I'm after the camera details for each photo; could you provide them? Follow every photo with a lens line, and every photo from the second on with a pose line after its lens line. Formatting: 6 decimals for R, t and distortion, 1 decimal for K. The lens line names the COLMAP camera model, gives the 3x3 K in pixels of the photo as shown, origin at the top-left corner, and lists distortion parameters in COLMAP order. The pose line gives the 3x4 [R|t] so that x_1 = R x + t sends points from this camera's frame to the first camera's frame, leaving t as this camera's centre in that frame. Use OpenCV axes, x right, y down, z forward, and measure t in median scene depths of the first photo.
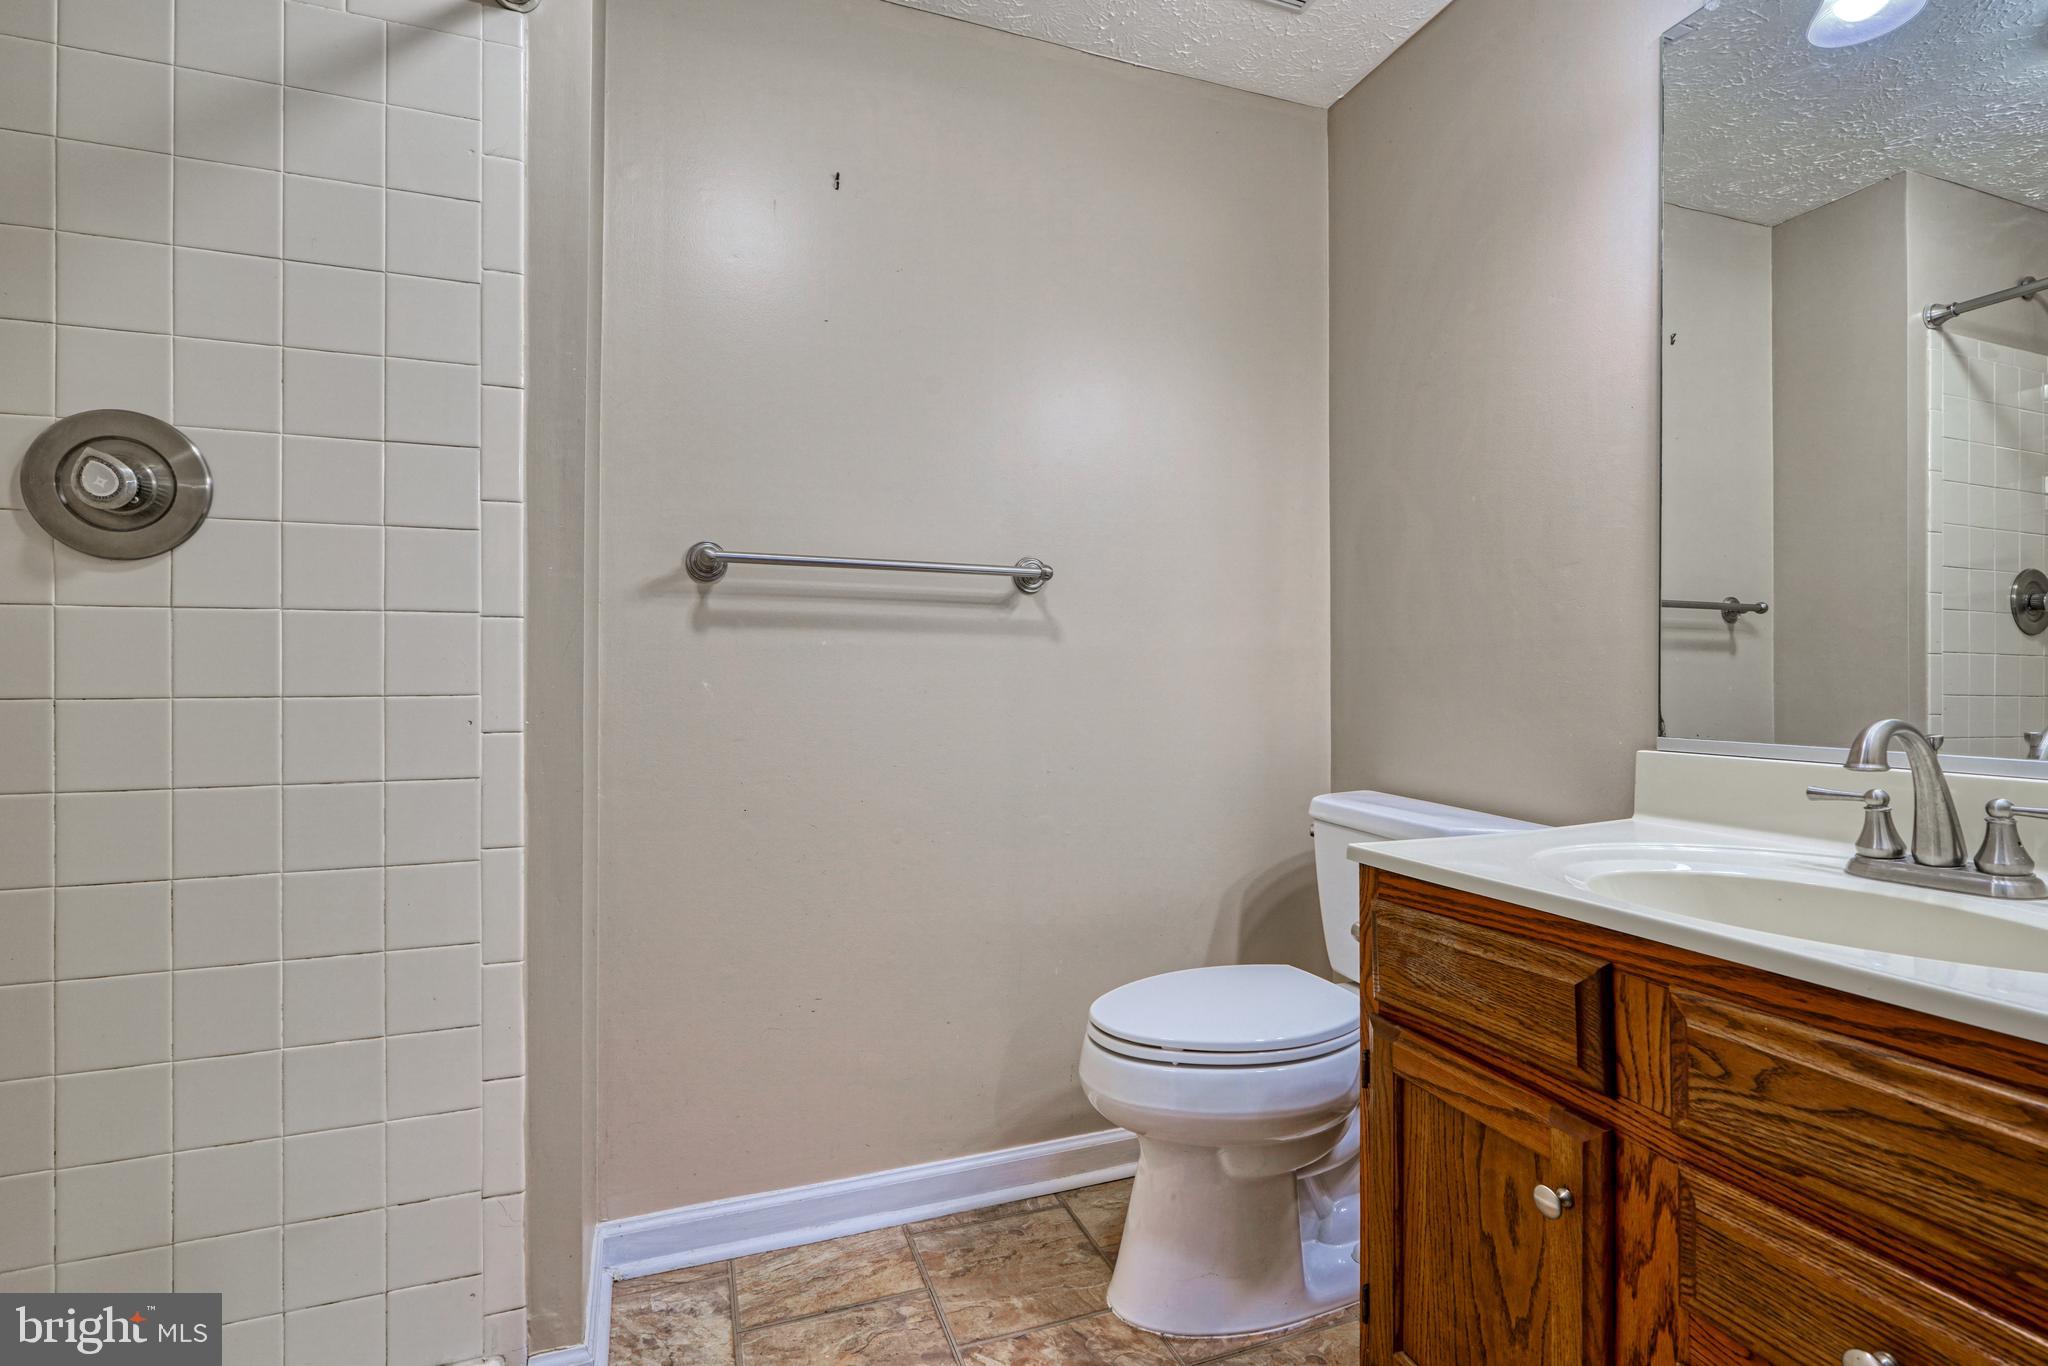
lens RADIAL K [[906.9, 0, 1024.0], [0, 906.9, 683.0], [0, 0, 1]] dist [-0.001336, 0.000050]
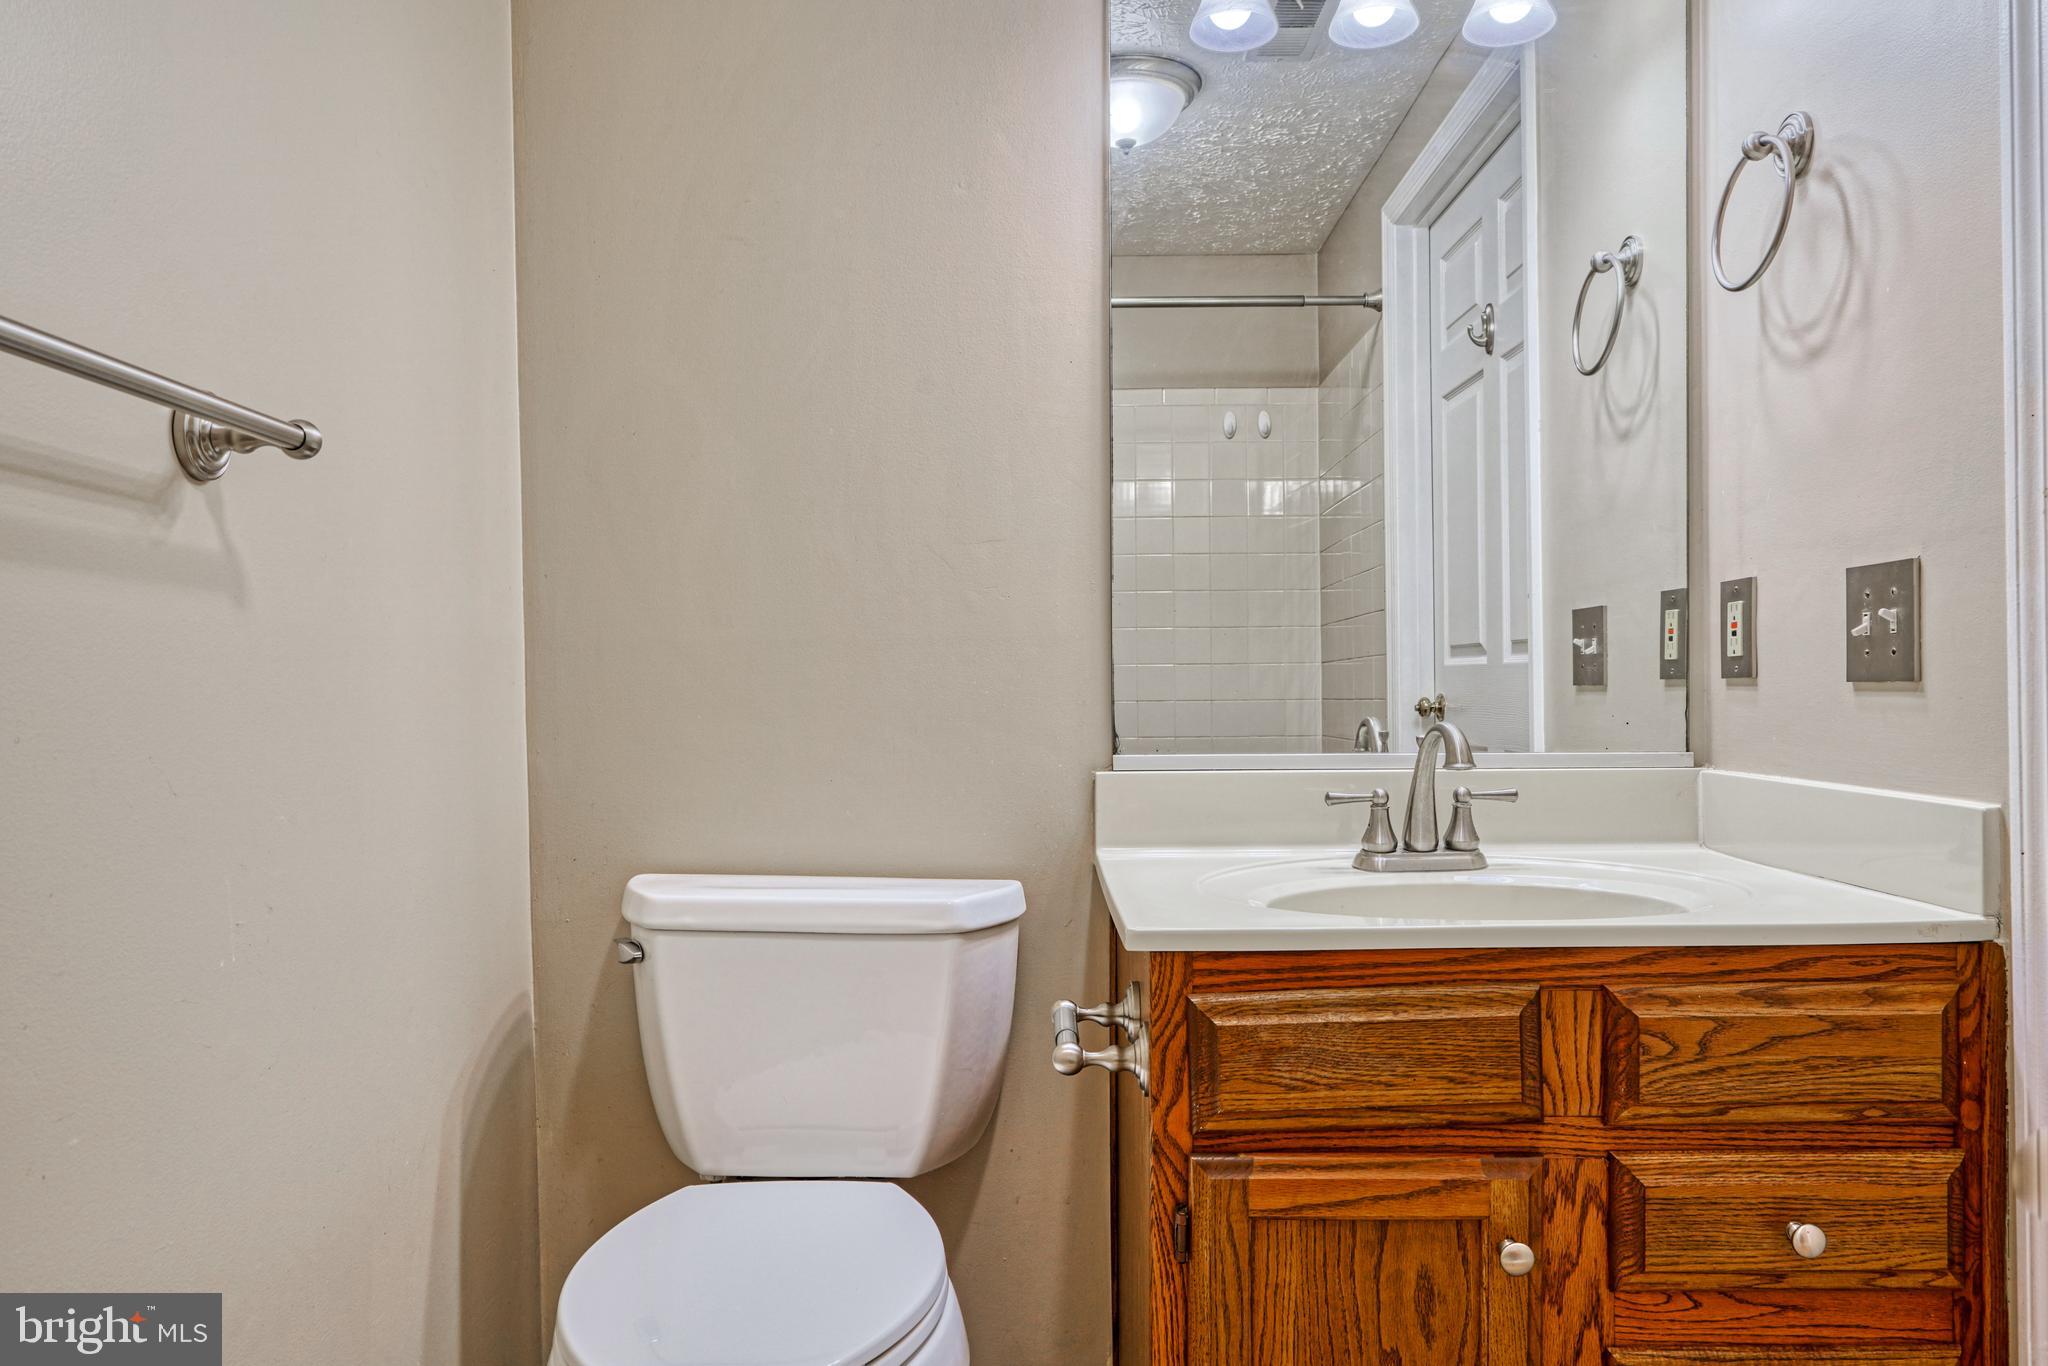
lens RADIAL K [[1417.6, 0, 951.3], [0, 1417.6, 690.9], [0, 0, 1]] dist [-0.007422, -0.002891]
pose [[0.373534, -0.006942, 0.927590, -0.981101], [0.010481, 0.999940, 0.003262, -0.012316], [-0.927557, 0.008504, 0.373584, 1.017611]]
